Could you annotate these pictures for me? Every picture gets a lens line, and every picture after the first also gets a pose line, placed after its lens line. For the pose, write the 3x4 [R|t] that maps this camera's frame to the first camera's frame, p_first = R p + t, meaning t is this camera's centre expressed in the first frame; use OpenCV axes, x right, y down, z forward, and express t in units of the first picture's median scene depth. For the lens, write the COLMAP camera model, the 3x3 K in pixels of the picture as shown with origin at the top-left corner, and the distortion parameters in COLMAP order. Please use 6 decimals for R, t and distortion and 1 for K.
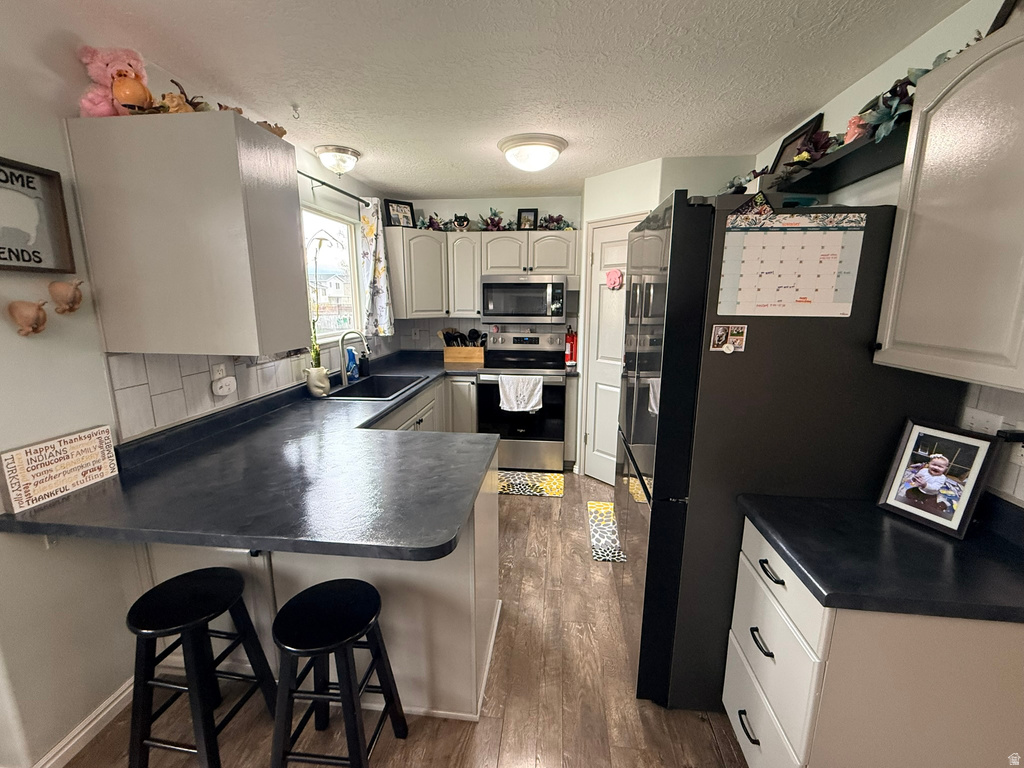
lens RADIAL K [[430.6, 0, 512.0], [0, 430.6, 384.0], [0, 0, 1]] dist [-0.000808, 0.000035]
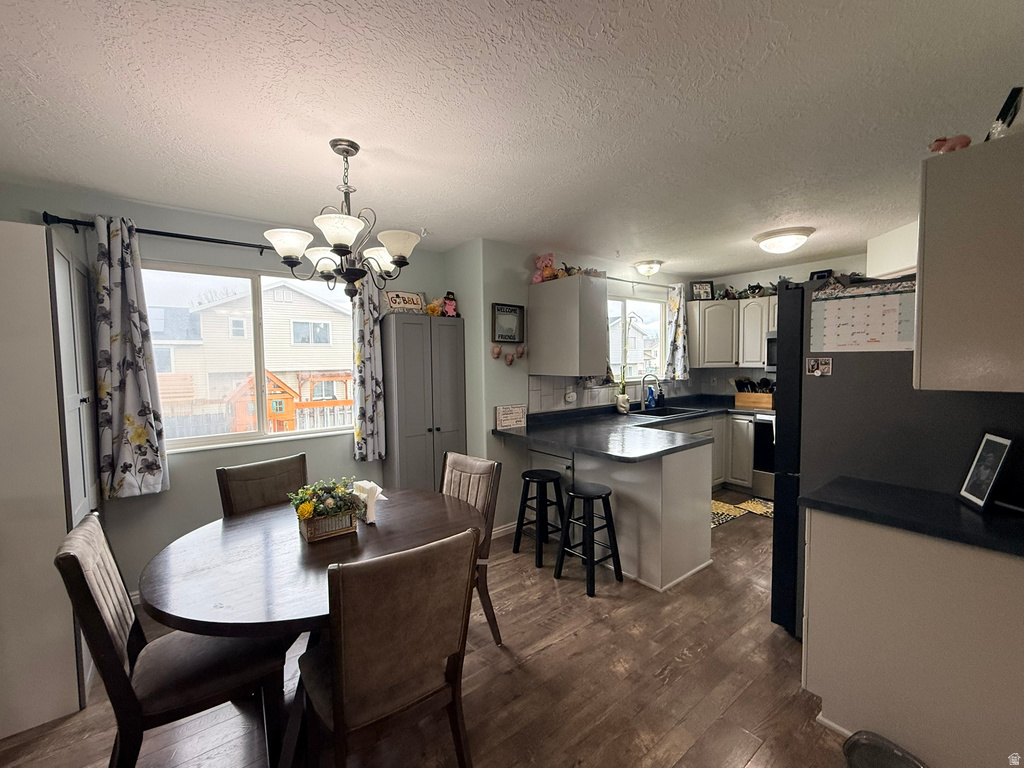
lens RADIAL K [[407.7, 0, 512.0], [0, 407.7, 384.0], [0, 0, 1]] dist [0.002831, 0.000252]
pose [[0.696794, 0.032013, -0.716557, 0.351783], [-0.127292, 0.988665, -0.079612, 0.096225], [0.705886, 0.146685, 0.692971, -0.358295]]
